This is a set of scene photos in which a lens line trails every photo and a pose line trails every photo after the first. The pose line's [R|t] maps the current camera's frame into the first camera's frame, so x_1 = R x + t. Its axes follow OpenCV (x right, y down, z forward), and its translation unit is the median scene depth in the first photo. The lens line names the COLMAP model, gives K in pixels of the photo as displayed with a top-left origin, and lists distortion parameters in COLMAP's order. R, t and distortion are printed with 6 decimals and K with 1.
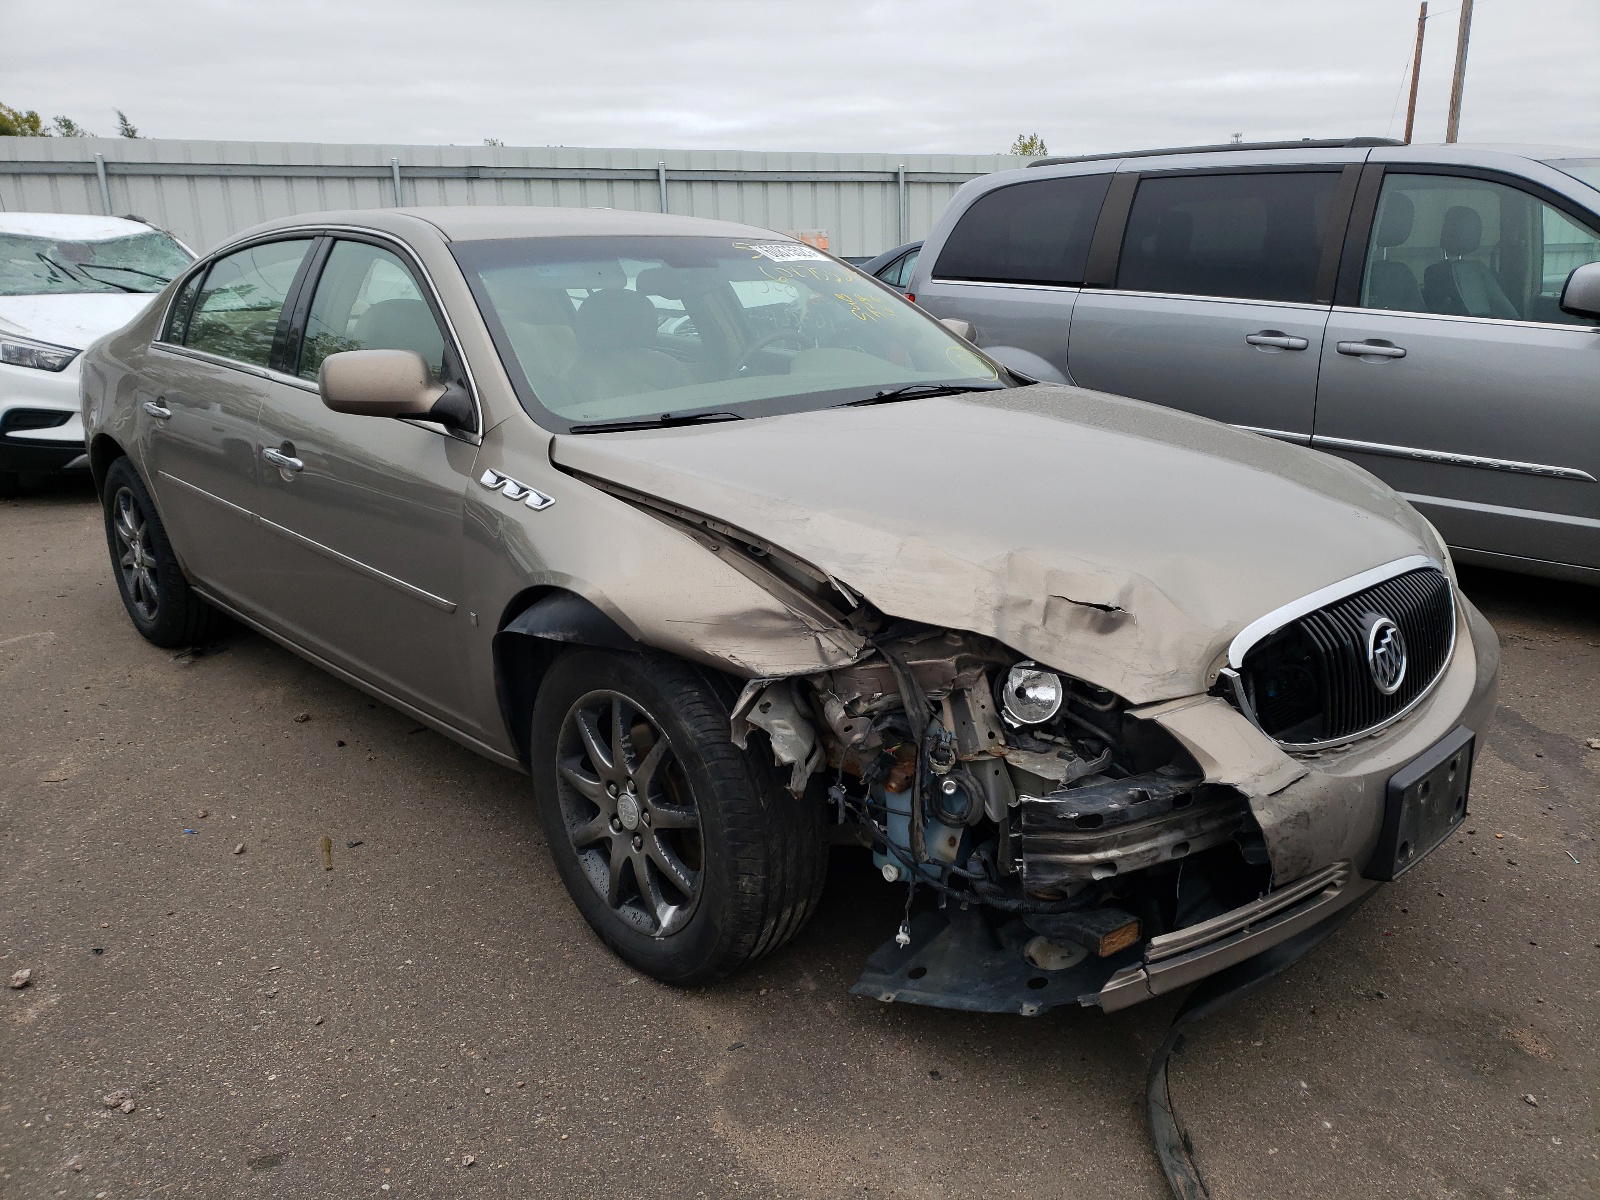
lens RADIAL K [[1378.9, 0, 810.1], [0, 1378.9, 601.0], [0, 0, 1]] dist [0.096097, -0.175691]
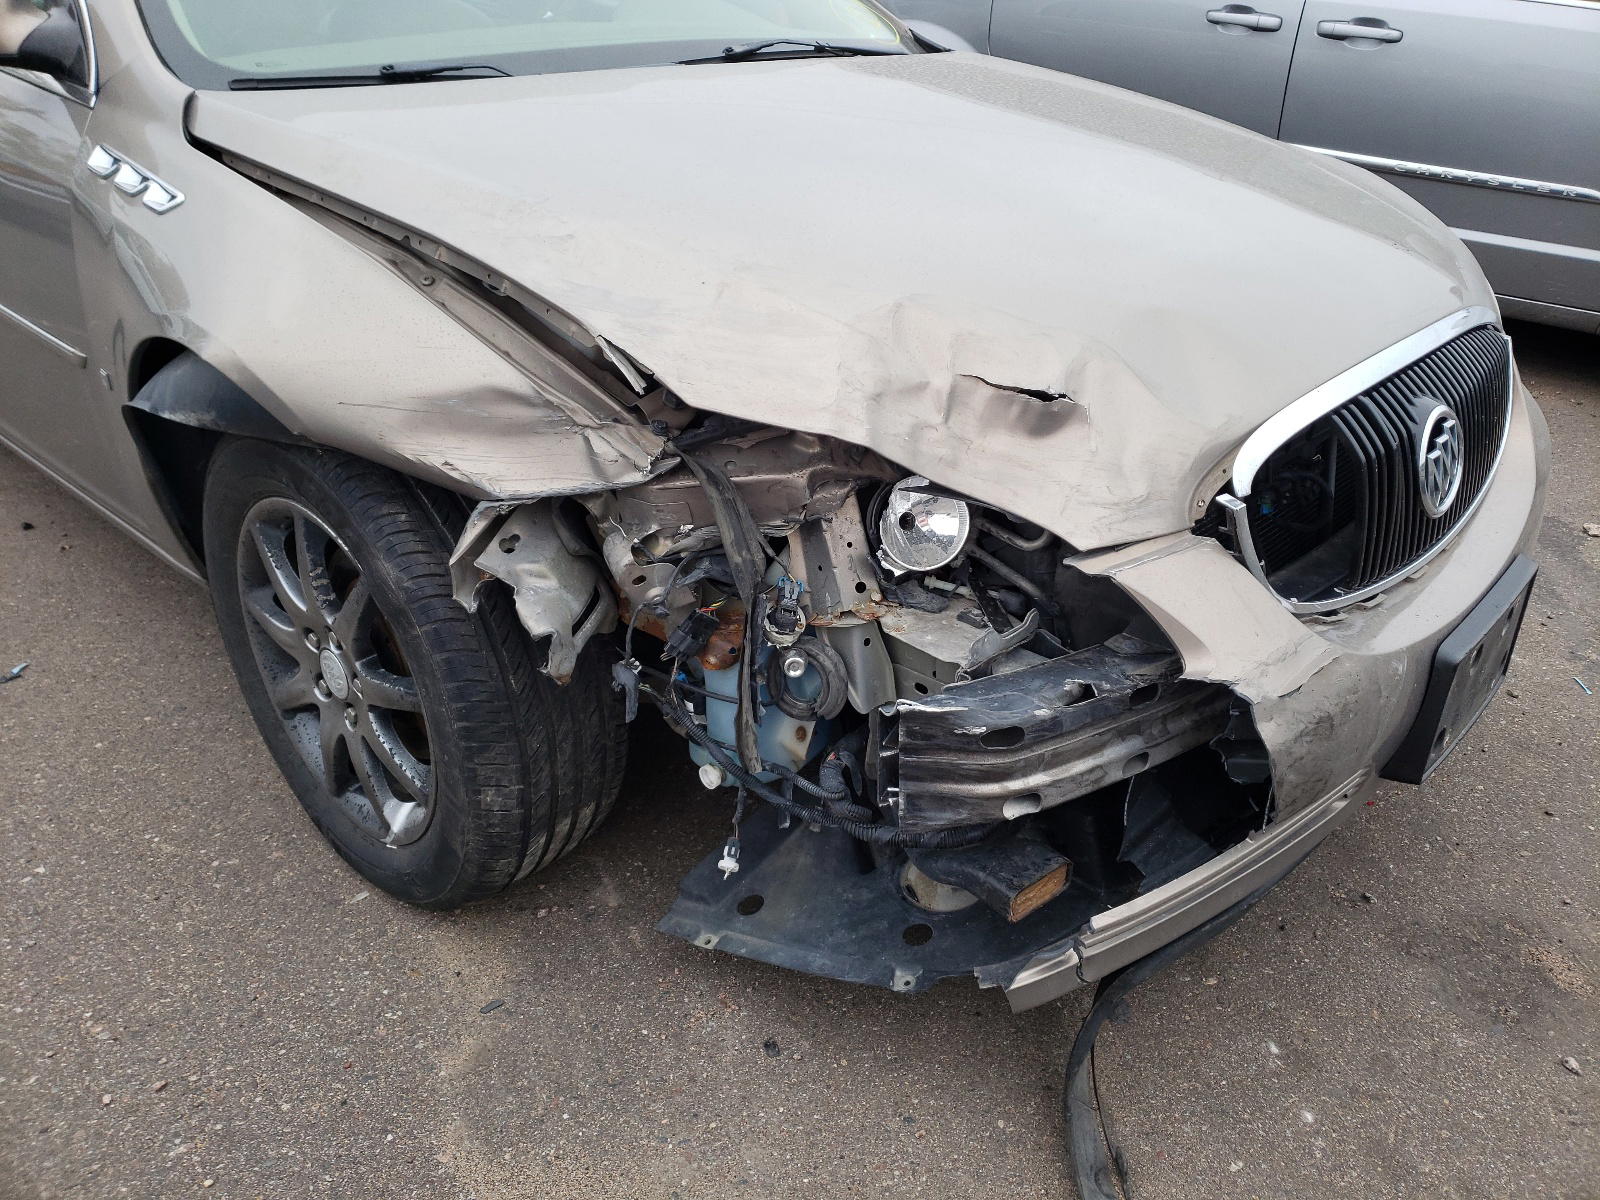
lens RADIAL K [[1378.9, 0, 810.1], [0, 1378.9, 601.0], [0, 0, 1]] dist [0.096097, -0.175691]
pose [[0.997558, 0.002181, 0.069814, 0.060996], [-0.016001, 0.980069, 0.198013, -0.025380], [-0.067990, -0.198646, 0.977710, 0.356718]]
